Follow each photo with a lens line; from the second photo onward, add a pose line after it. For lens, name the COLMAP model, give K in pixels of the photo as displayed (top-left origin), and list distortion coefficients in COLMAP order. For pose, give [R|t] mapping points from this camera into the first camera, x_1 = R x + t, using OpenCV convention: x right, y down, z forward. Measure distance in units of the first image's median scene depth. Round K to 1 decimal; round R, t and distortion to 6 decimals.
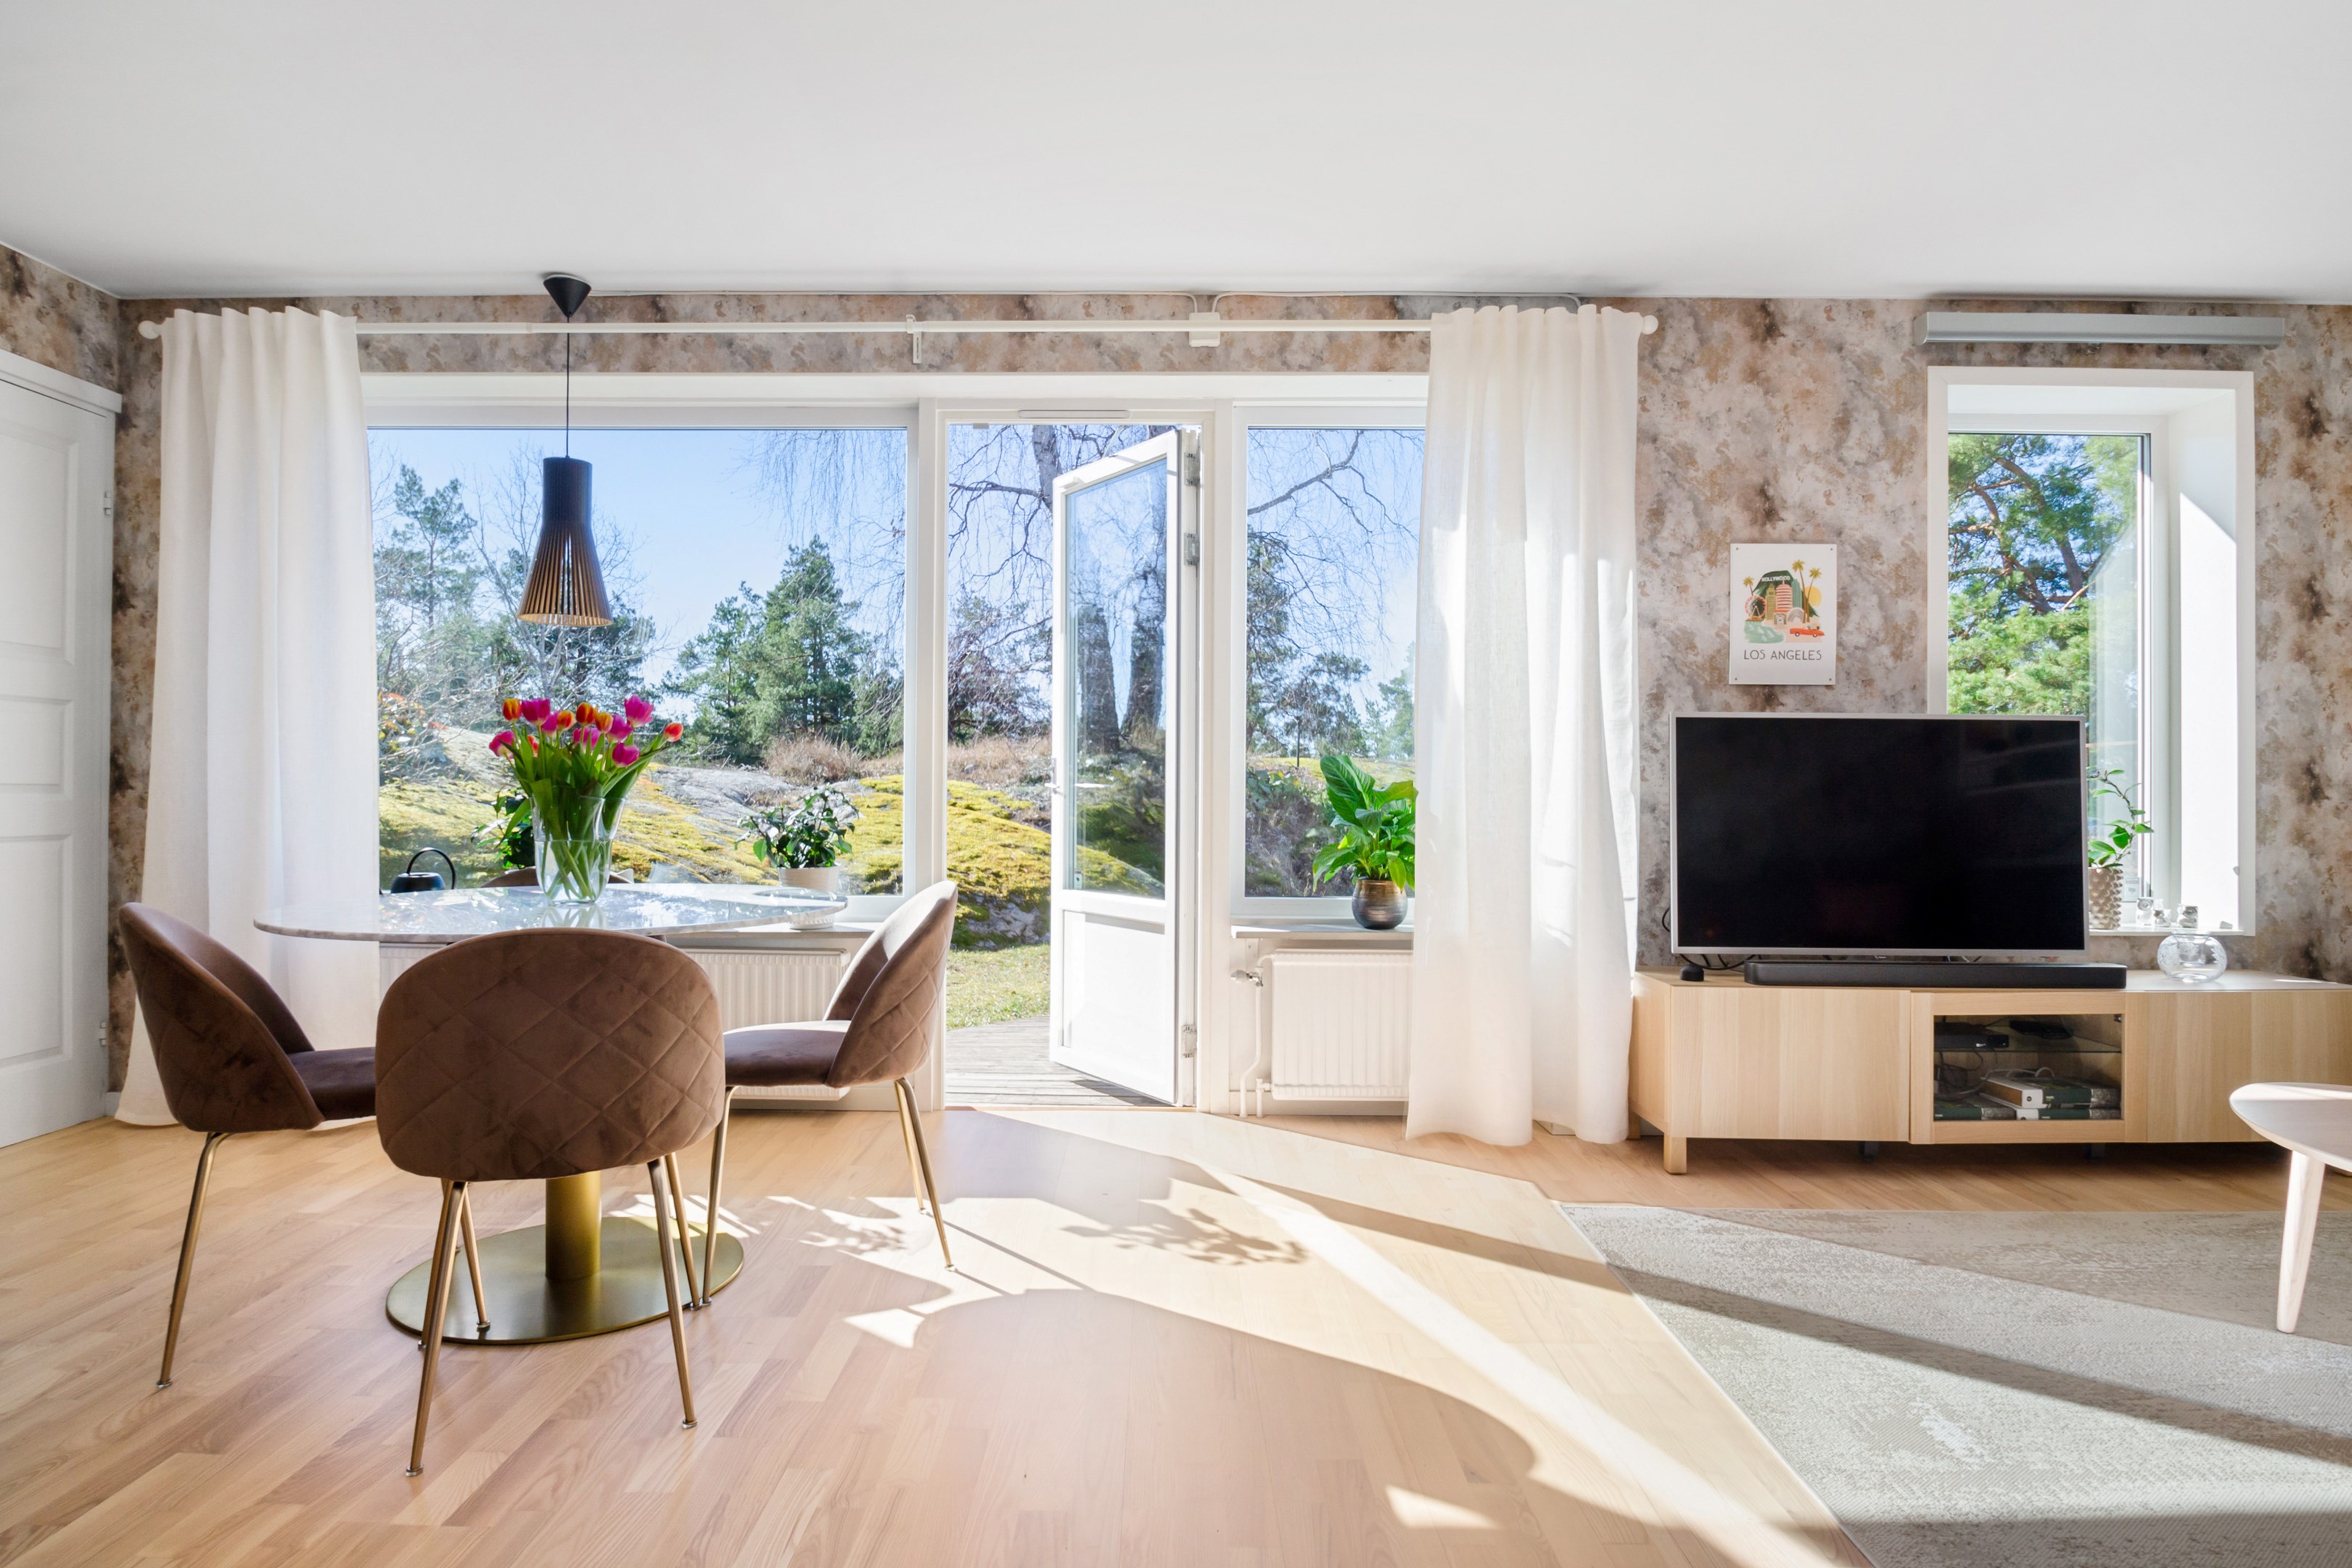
lens RADIAL K [[1258.5, 0, 1172.4], [0, 1258.5, 789.6], [0, 0, 1]] dist [-0.010207, -0.005949]
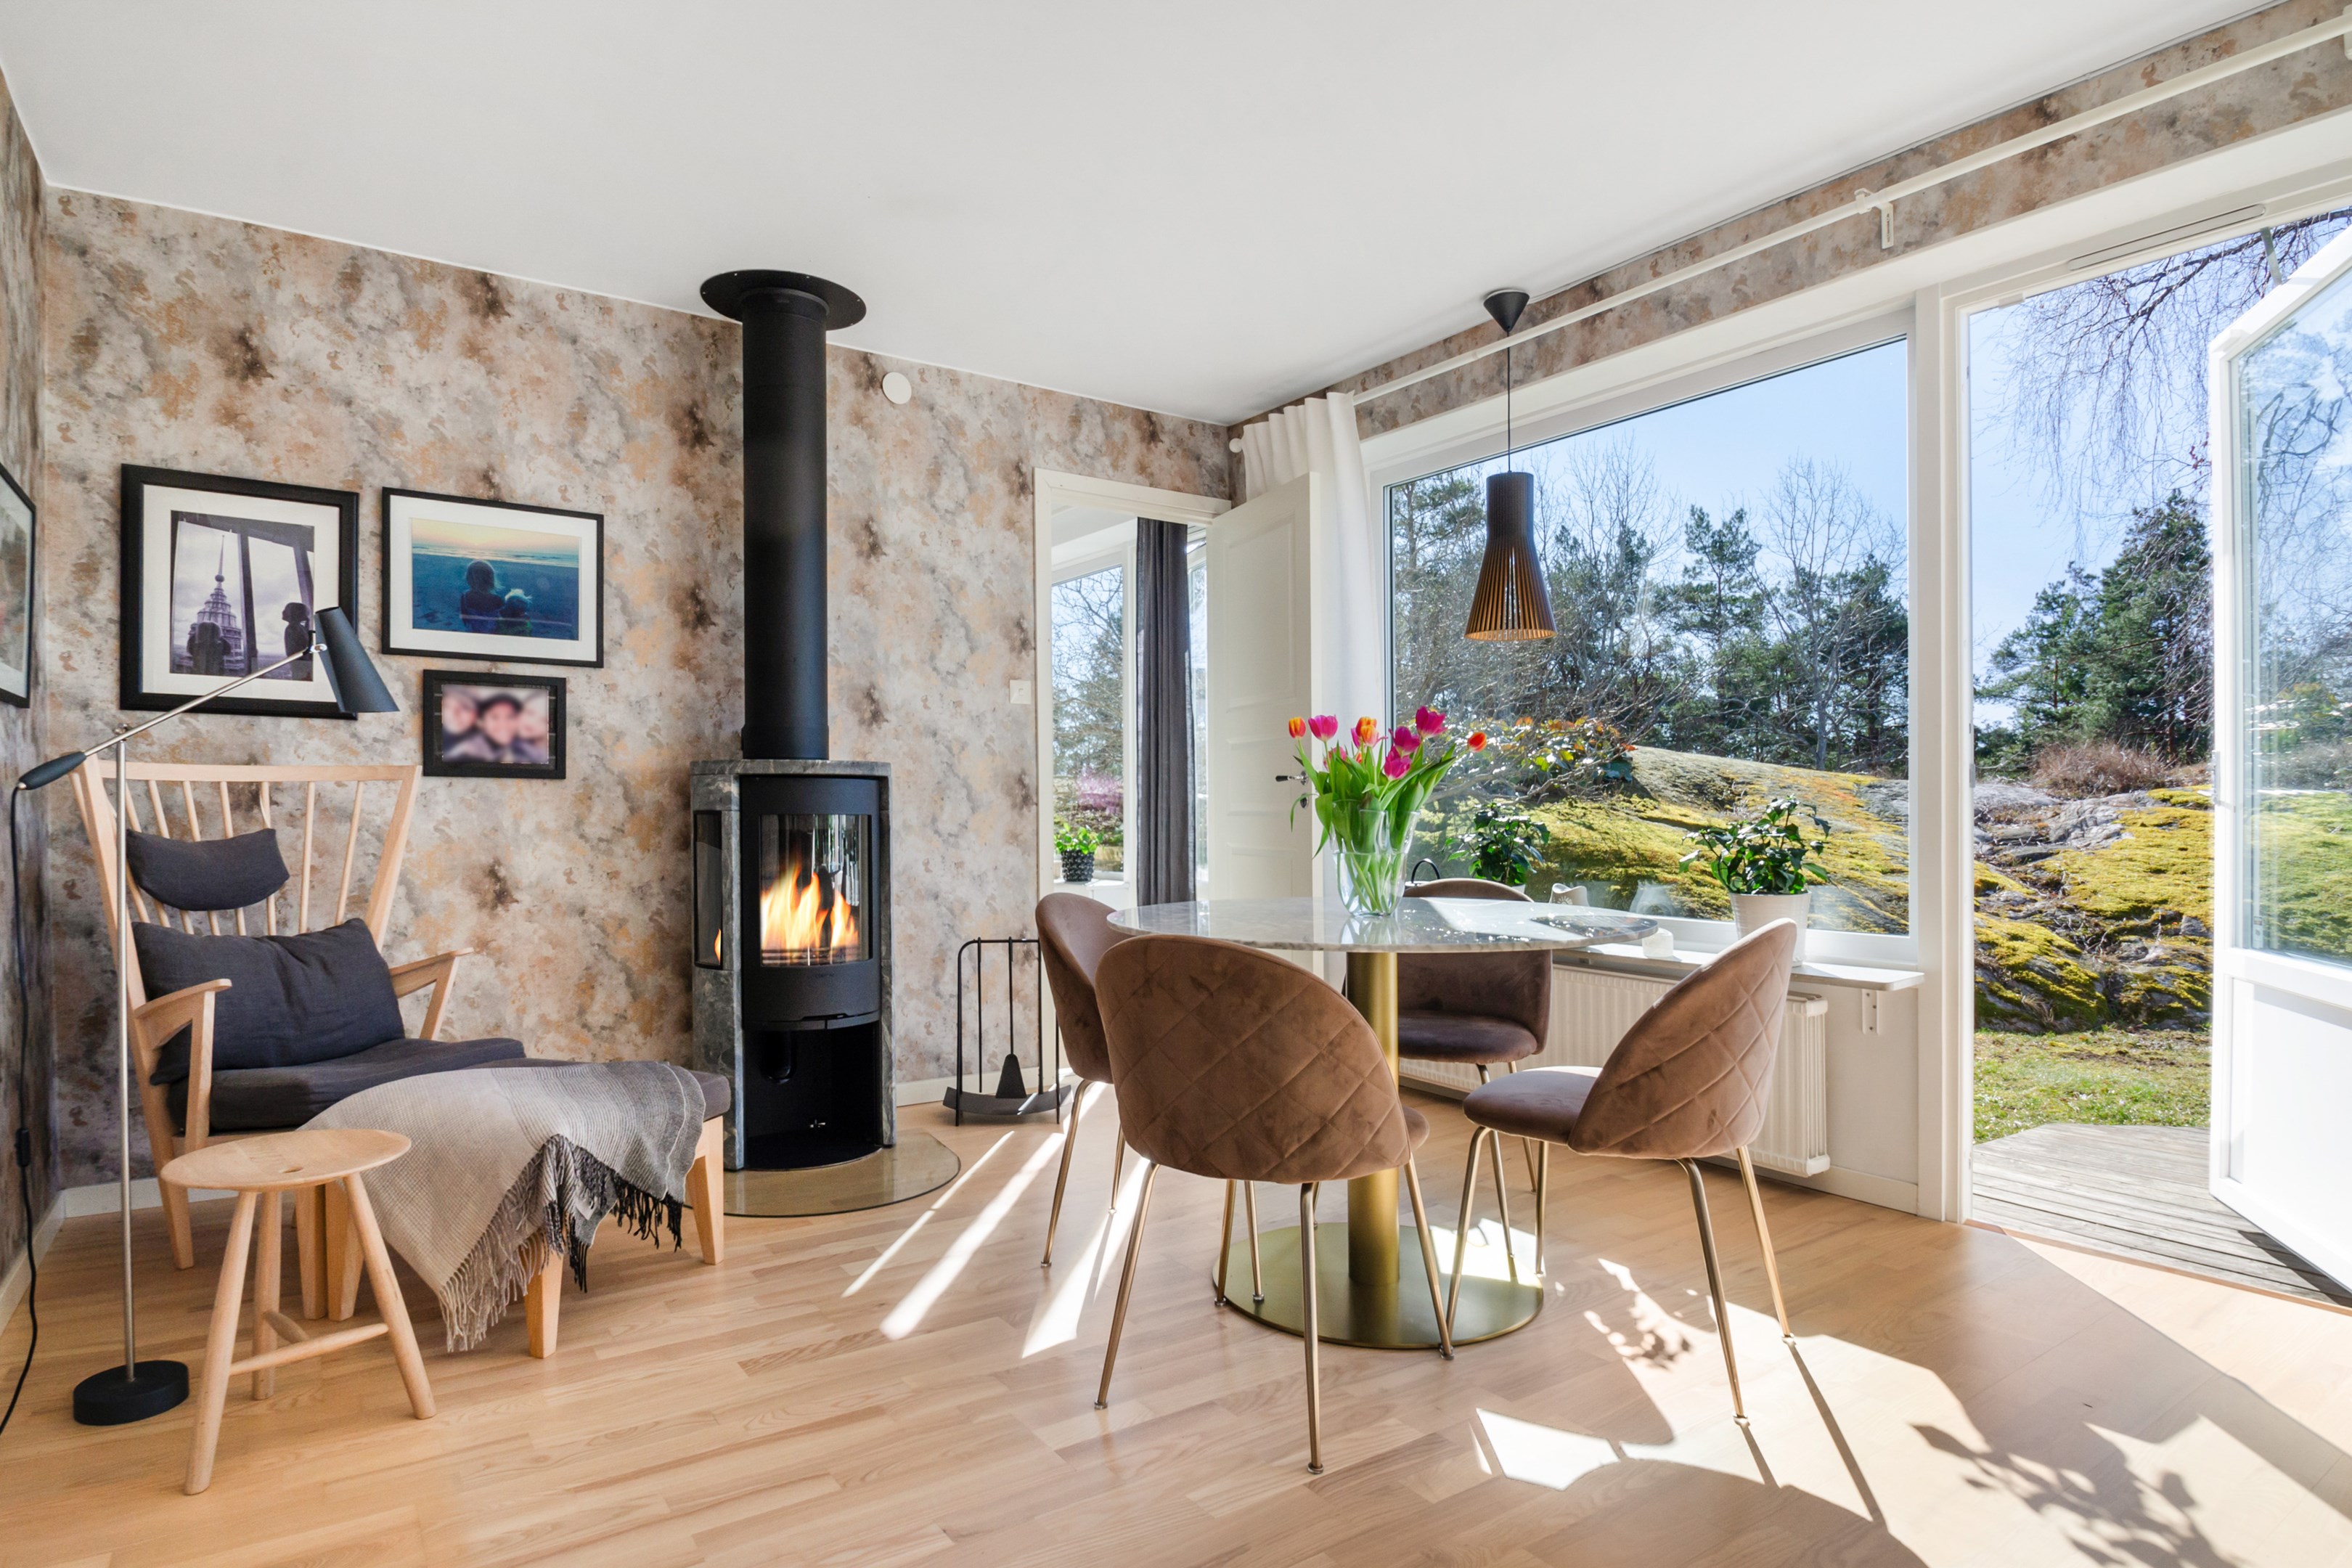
lens RADIAL K [[1258.5, 0, 1178.6], [0, 1258.5, 838.4], [0, 0, 1]] dist [-0.010207, -0.005949]
pose [[0.570254, 0.010924, -0.821396, 0.187741], [0.009231, 0.999763, 0.019705, 0.003975], [0.821416, -0.018819, 0.570018, 0.204672]]
